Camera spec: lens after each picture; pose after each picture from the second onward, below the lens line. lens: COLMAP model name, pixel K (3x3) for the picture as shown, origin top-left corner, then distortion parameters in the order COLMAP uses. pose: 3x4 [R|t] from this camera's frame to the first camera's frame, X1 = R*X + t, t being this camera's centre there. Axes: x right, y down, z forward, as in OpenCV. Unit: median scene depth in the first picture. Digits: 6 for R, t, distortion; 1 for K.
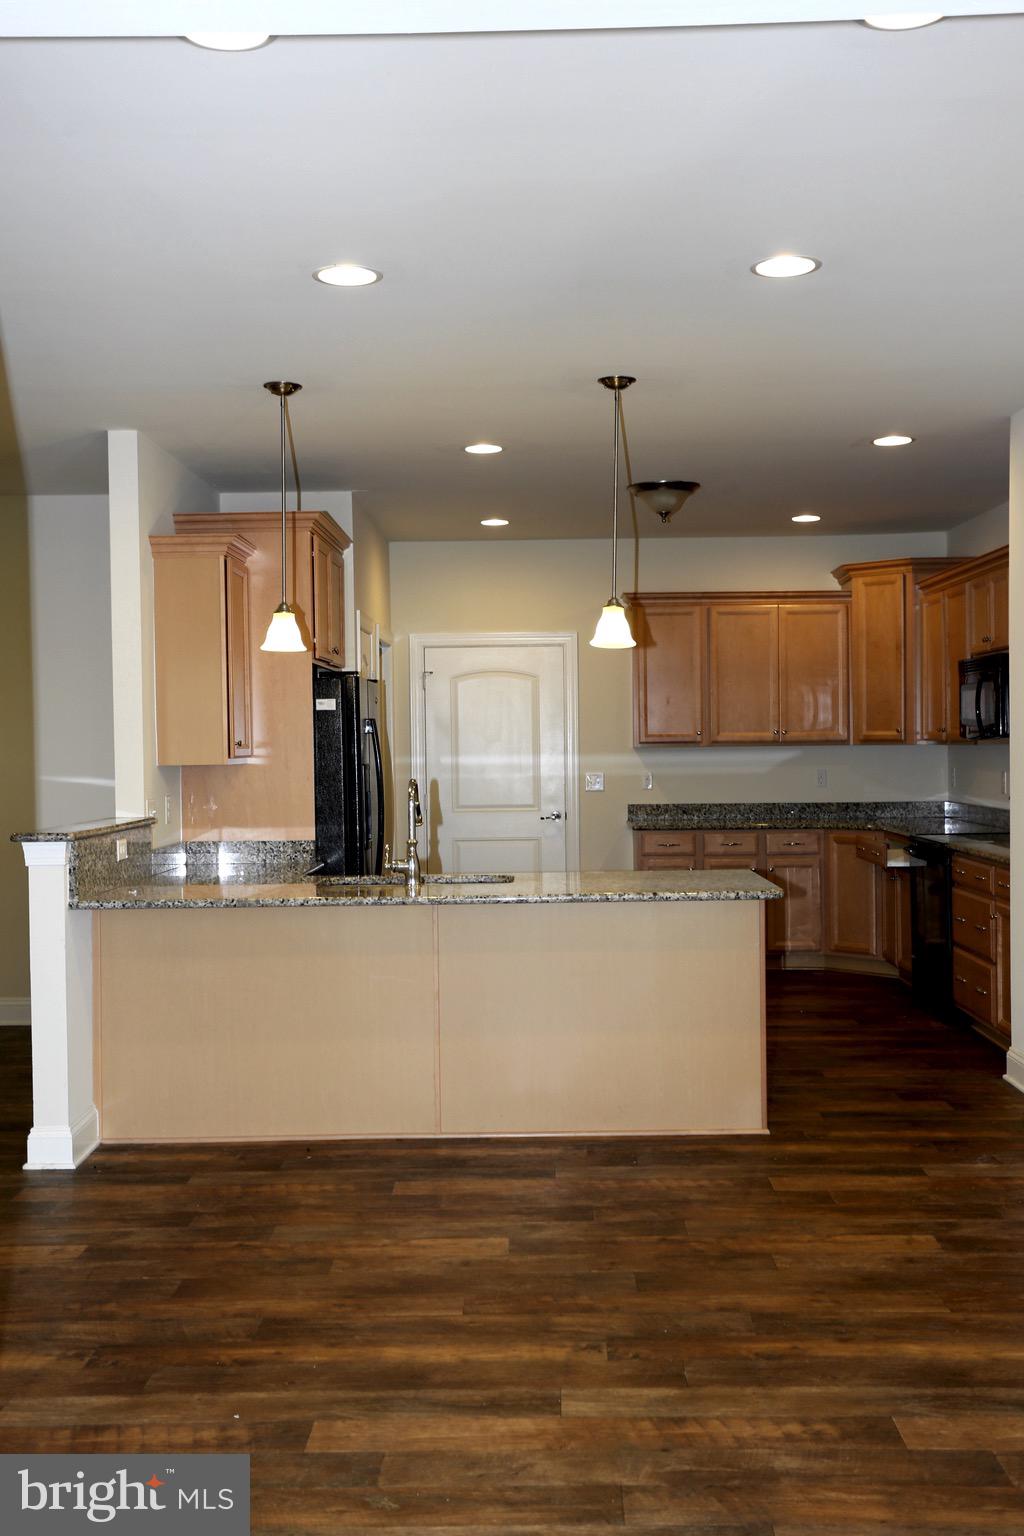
lens RADIAL K [[1596.9, 0, 517.0], [0, 1596.9, 764.3], [0, 0, 1]] dist [0.029933, 0.000000]
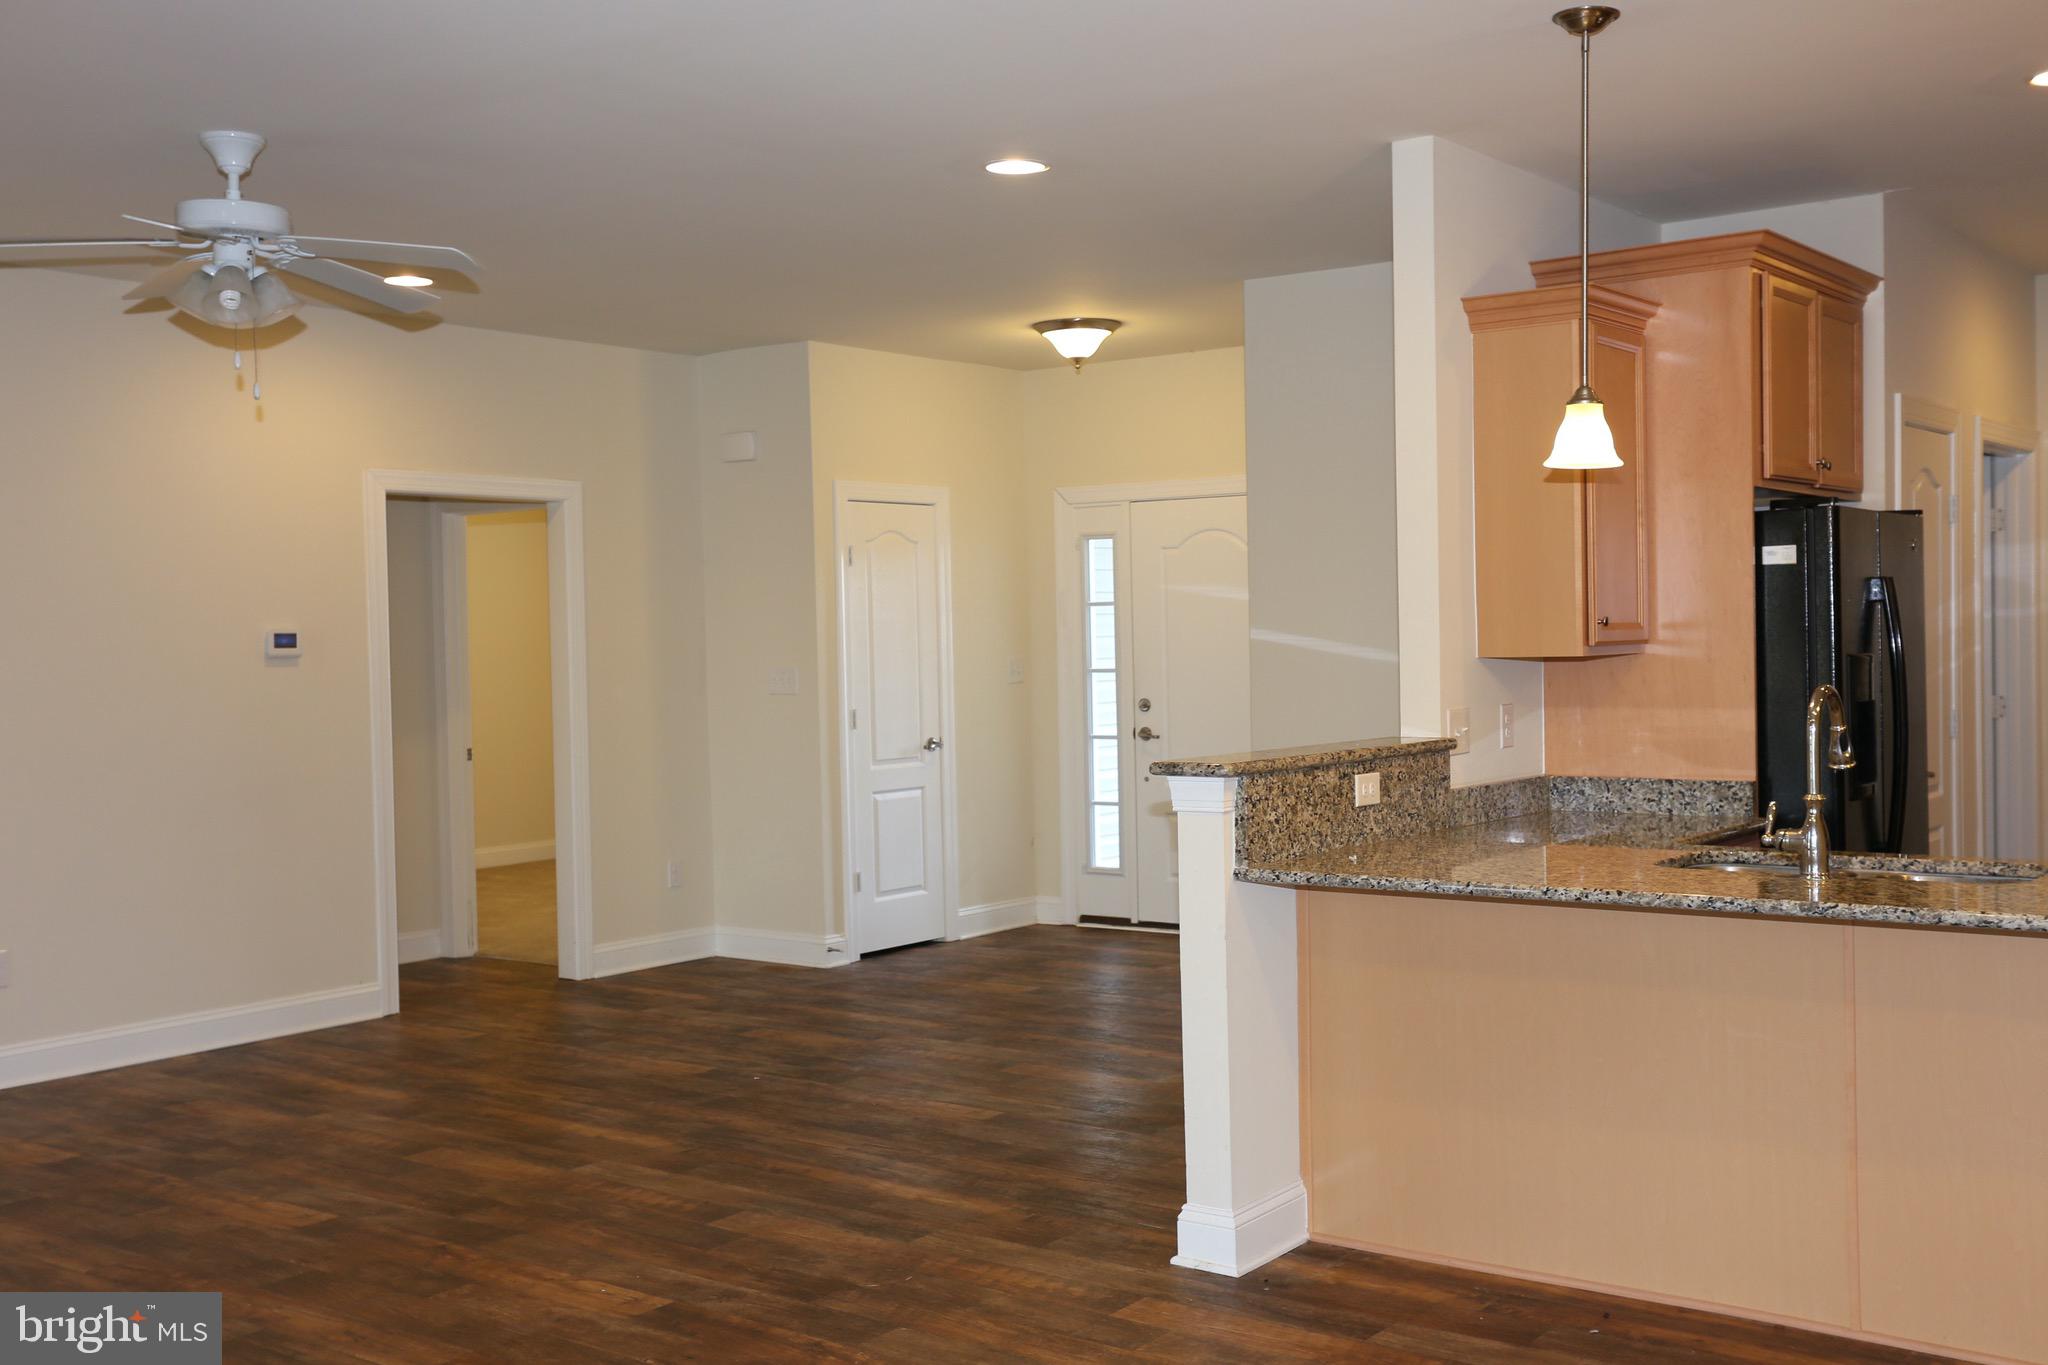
lens RADIAL K [[2098.7, 0, 1017.0], [0, 2098.7, 689.6], [0, 0, 1]] dist [0.040459, 0.000000]
pose [[0.807881, 0.013473, -0.589191, 0.141493], [0.000245, 0.999731, 0.023196, -0.006672], [0.589345, -0.018884, 0.807661, 0.237190]]
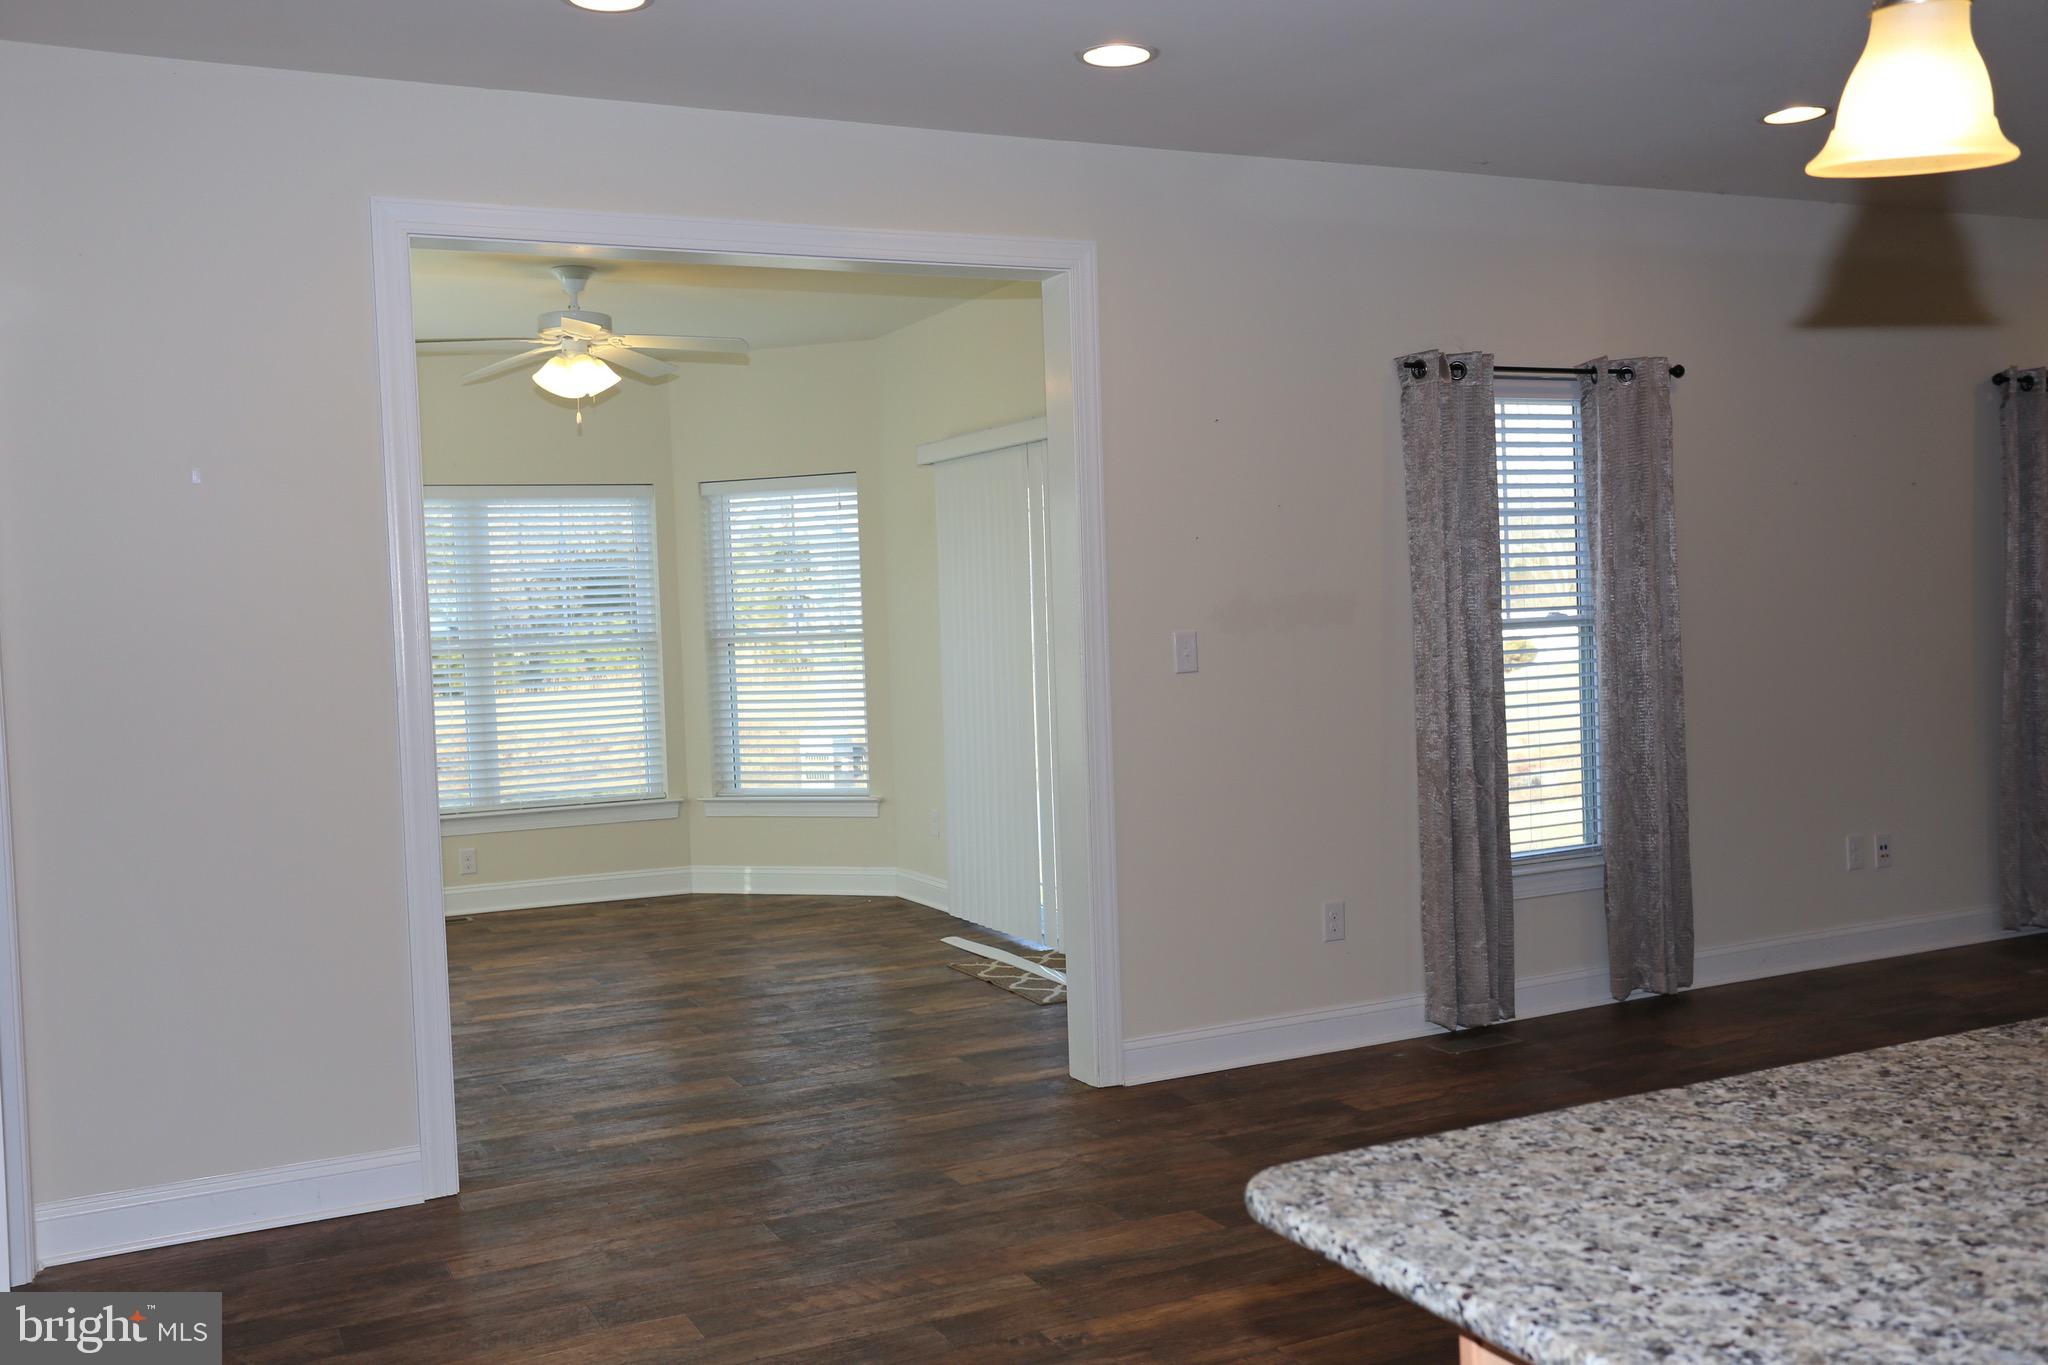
lens RADIAL K [[1850.5, 0, 1016.9], [0, 1850.5, 692.9], [0, 0, 1]] dist [-0.016571, 0.107053]
pose [[-0.888960, 0.068297, -0.452864, 0.303601], [0.043365, 0.996928, 0.065222, -0.018889], [0.455927, 0.038341, -0.889191, 1.152090]]
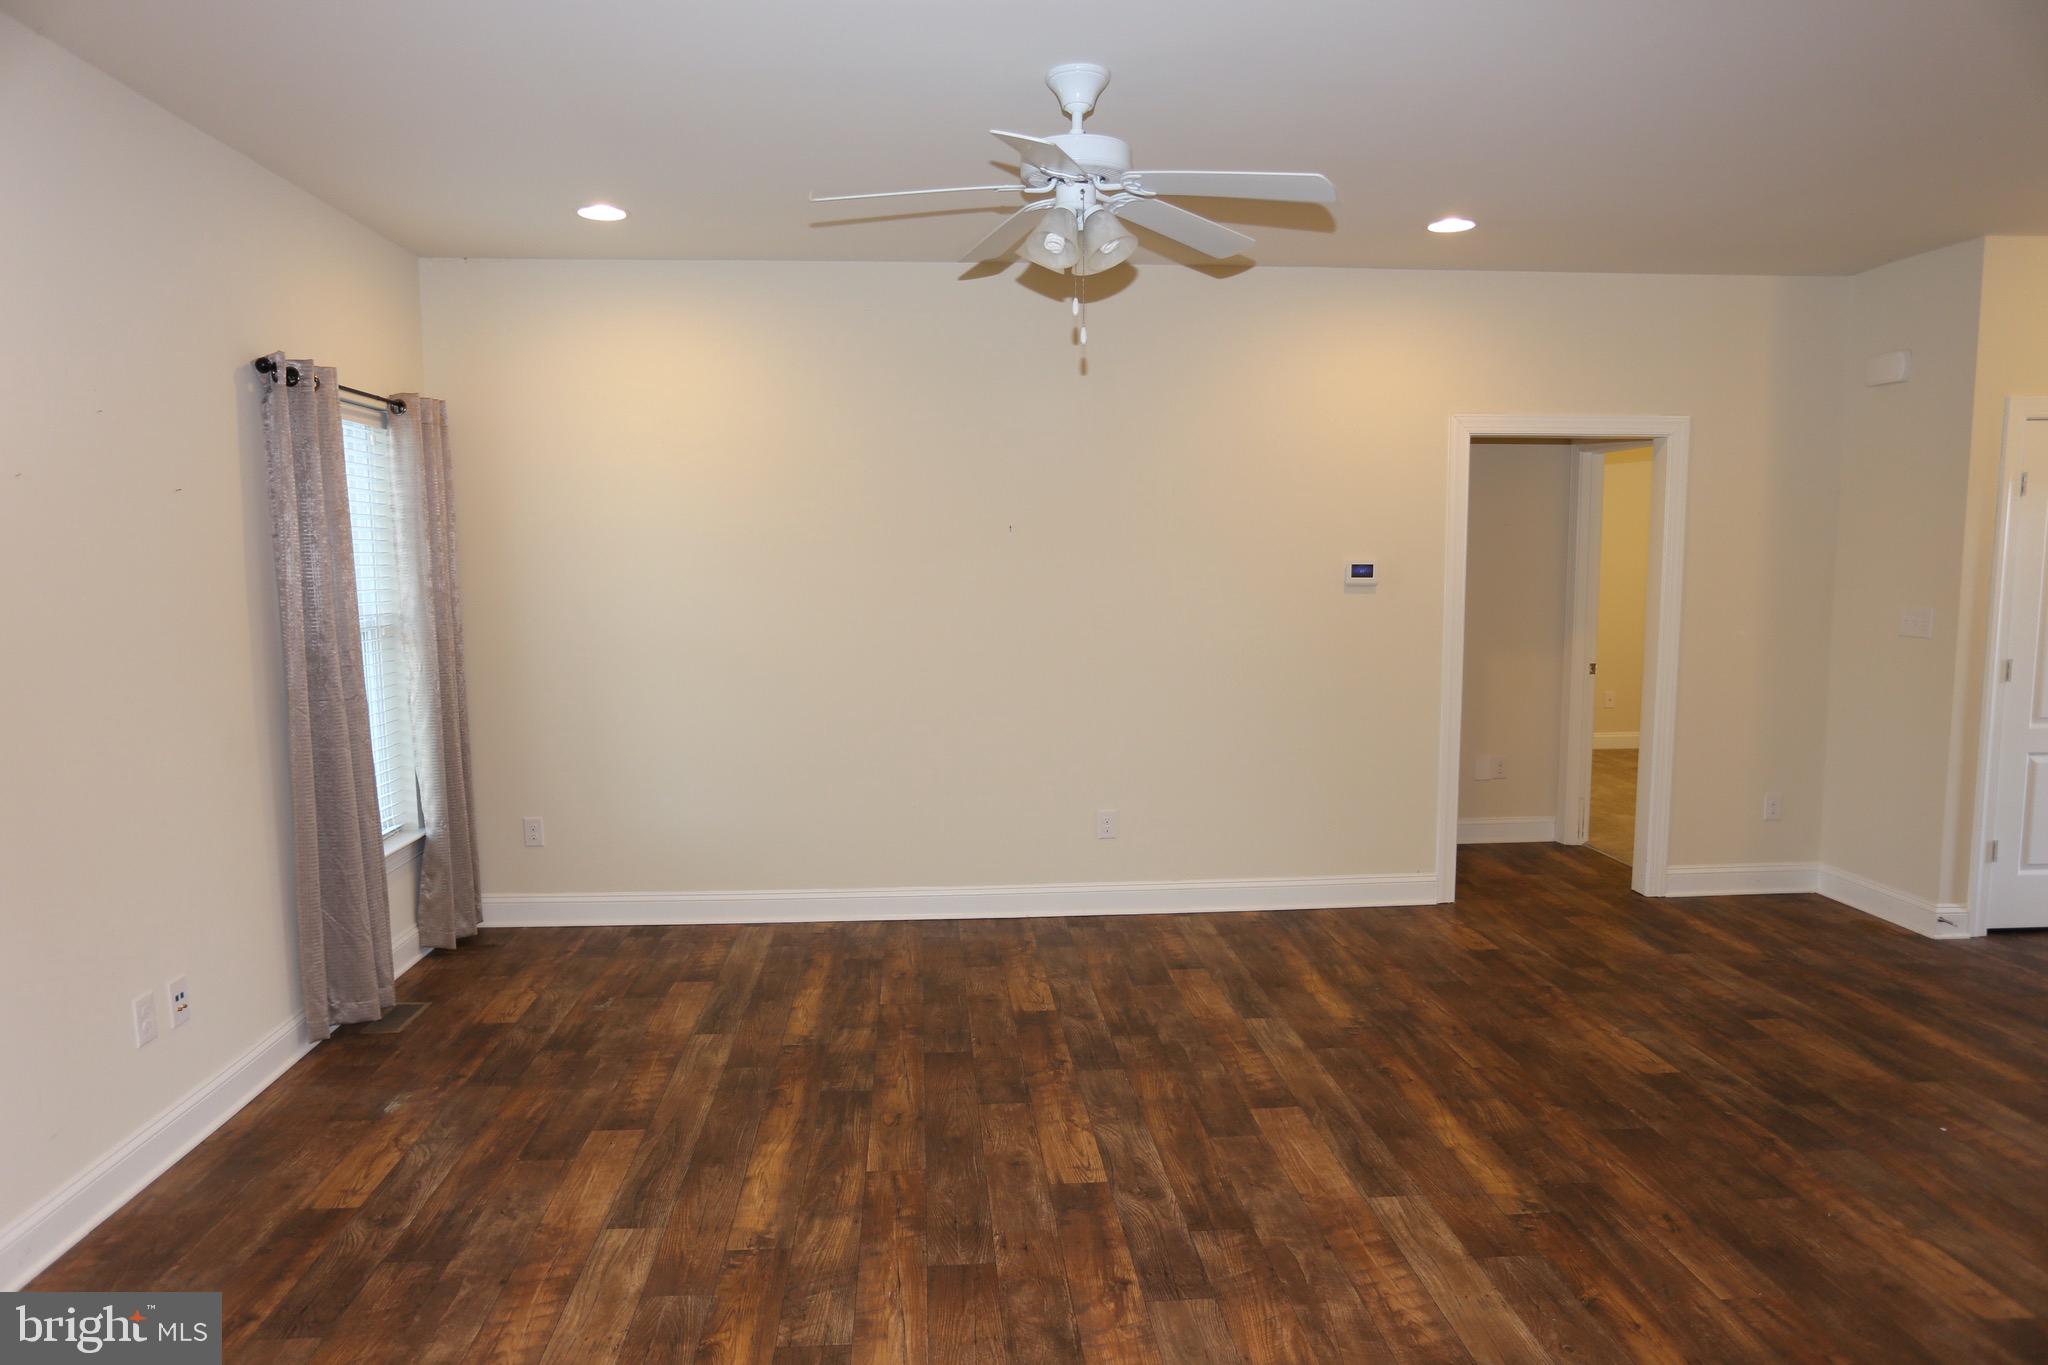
lens RADIAL K [[1268.7, 0, 1012.7], [0, 1268.7, 690.6], [0, 0, 1]] dist [-0.033550, 0.019908]
pose [[0.091219, 0.126039, -0.987822, -0.119211], [-0.008380, 0.992020, 0.125801, -0.033639], [0.995796, -0.003197, 0.091548, 0.698472]]
